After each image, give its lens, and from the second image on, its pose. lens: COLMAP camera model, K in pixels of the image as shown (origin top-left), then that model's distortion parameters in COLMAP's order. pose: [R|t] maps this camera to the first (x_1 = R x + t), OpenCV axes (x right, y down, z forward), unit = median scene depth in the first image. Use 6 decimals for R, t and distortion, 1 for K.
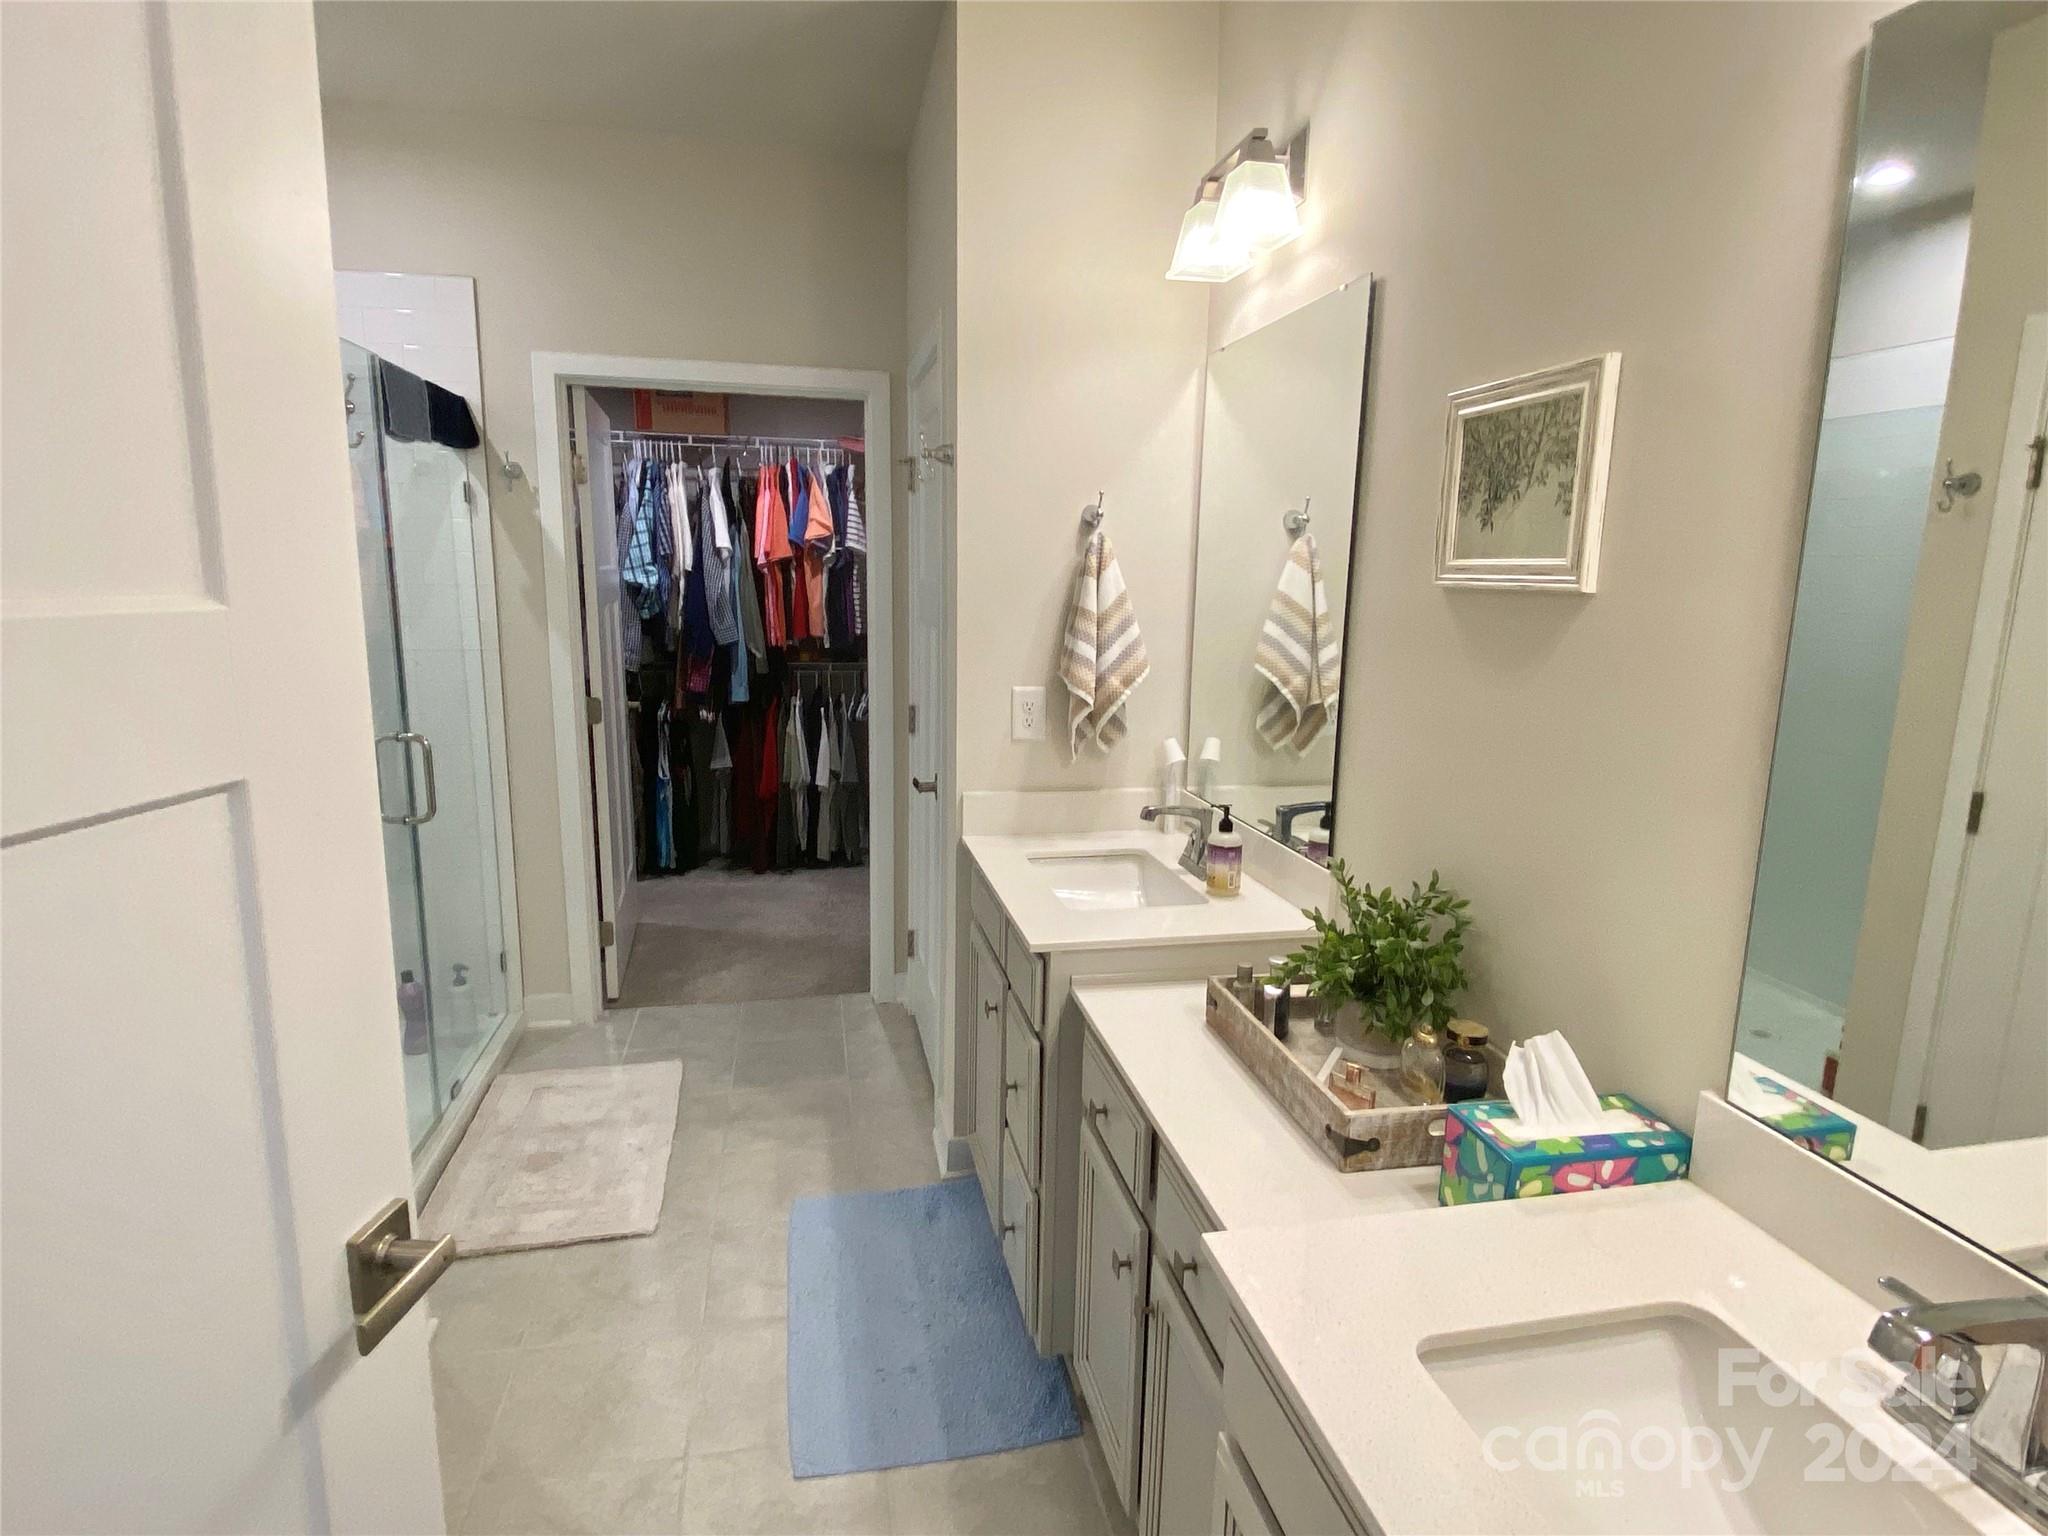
lens RADIAL K [[1096.4, 0, 1020.2], [0, 1096.4, 779.4], [0, 0, 1]] dist [0.094973, -0.071490]
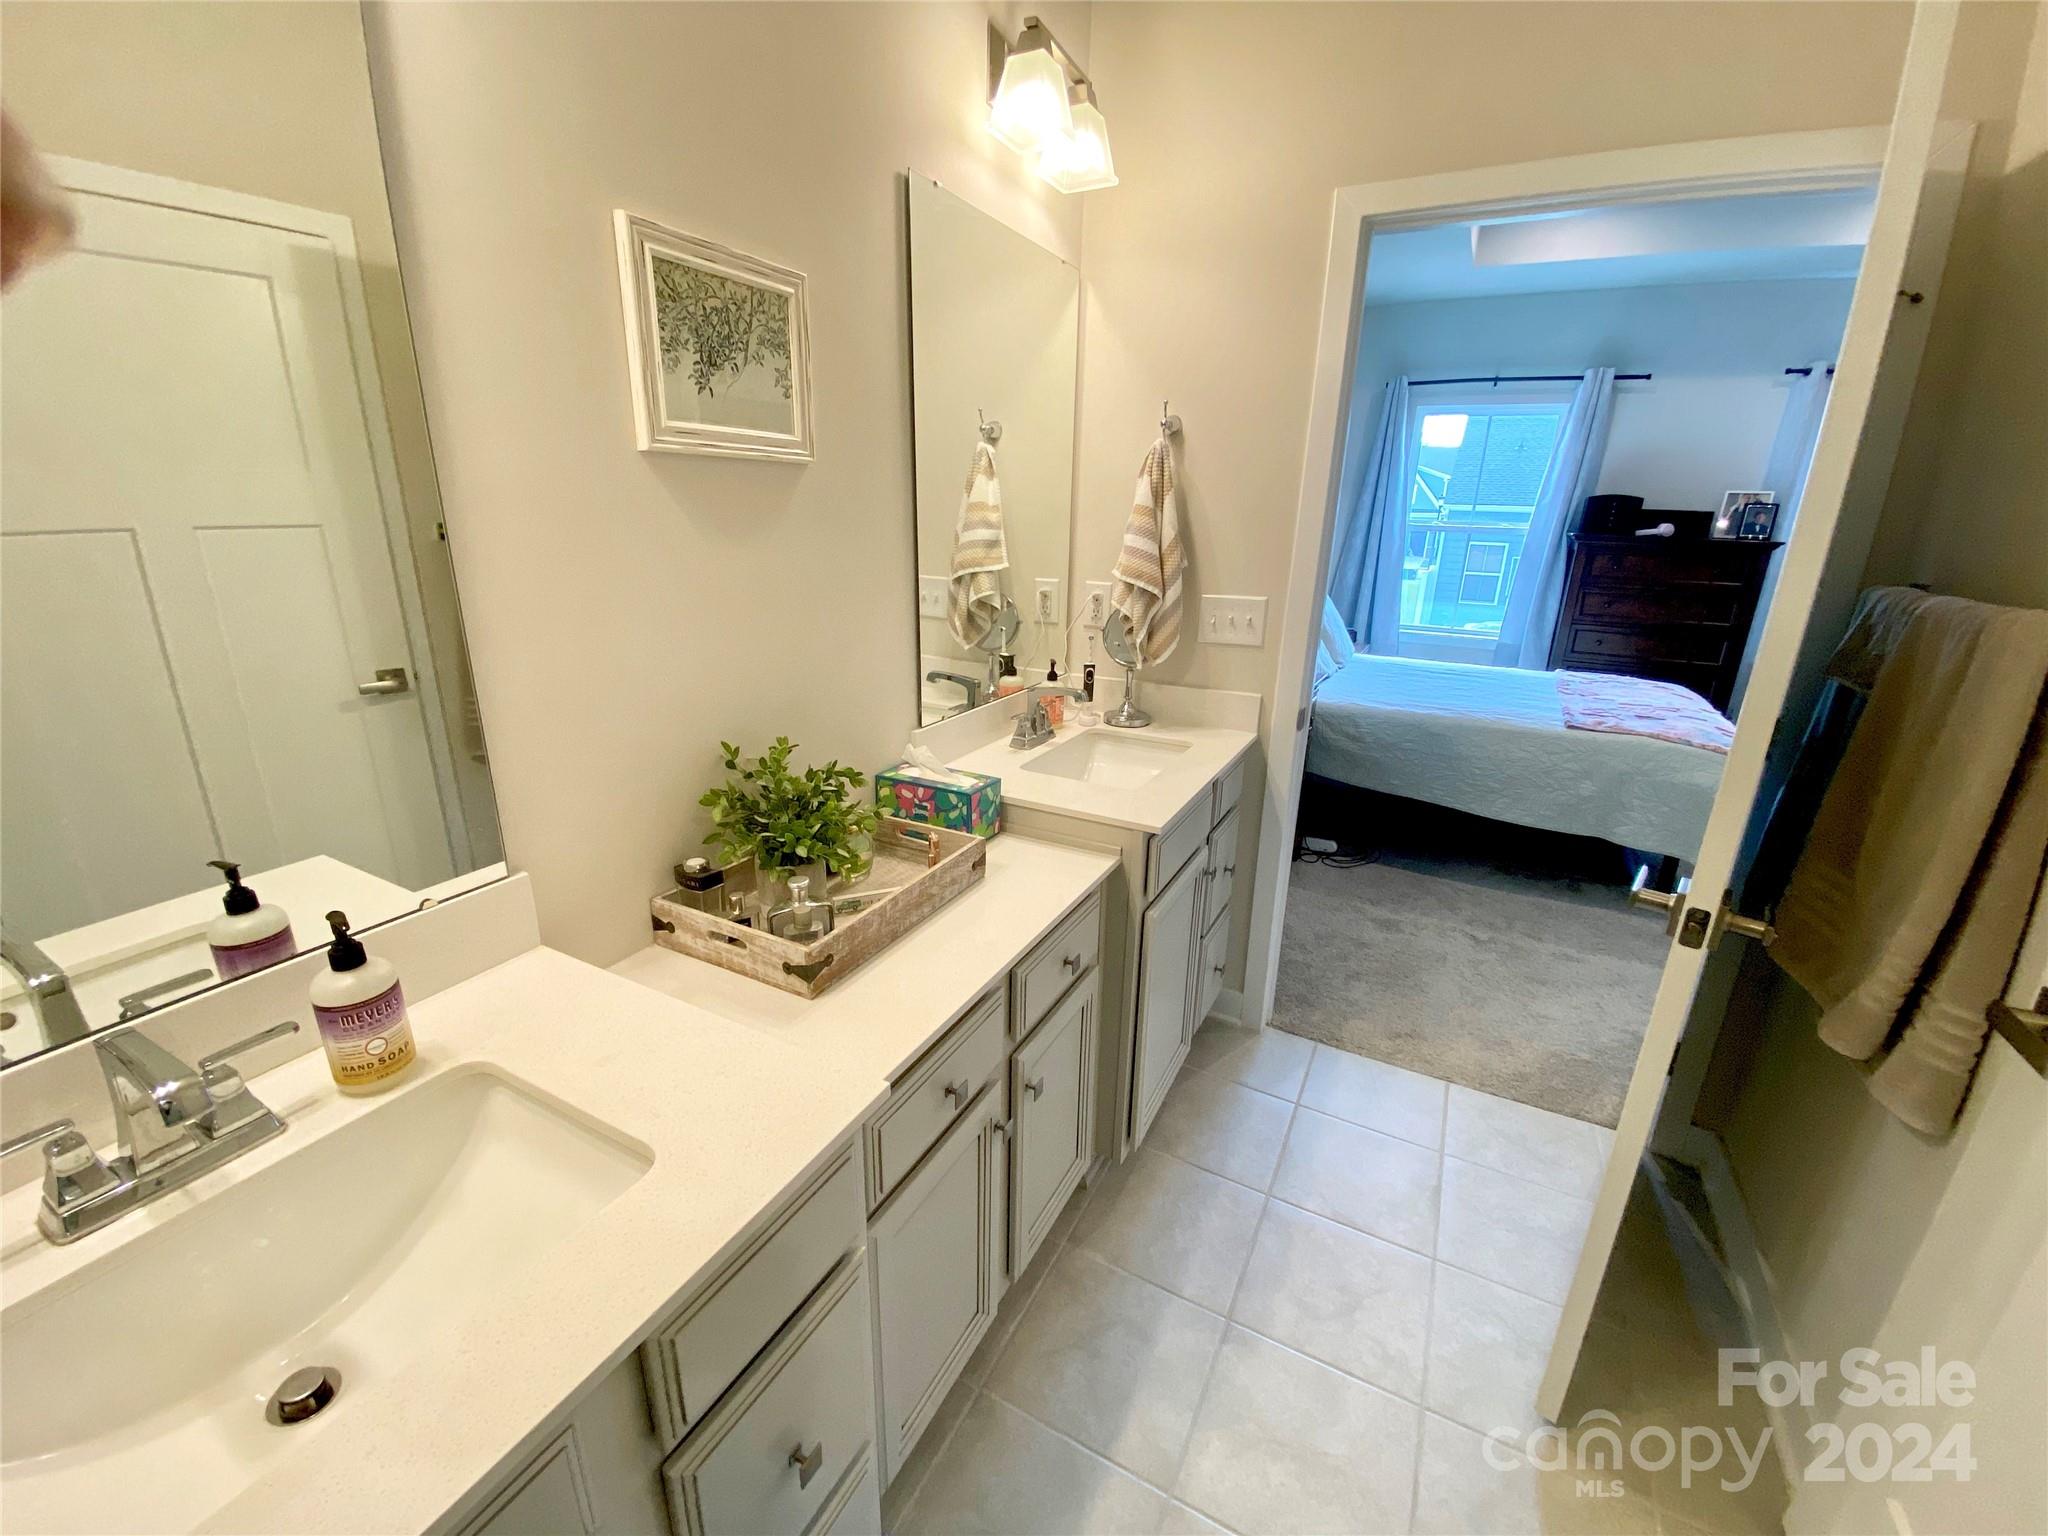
lens RADIAL K [[833.2, 0, 1024.0], [0, 833.2, 768.0], [0, 0, 1]] dist [0.025723, -0.024263]
pose [[-0.770054, -0.233170, 0.593842, -0.350201], [0.078353, 0.889207, 0.450747, -0.252659], [-0.633149, 0.393629, -0.666468, 1.519463]]
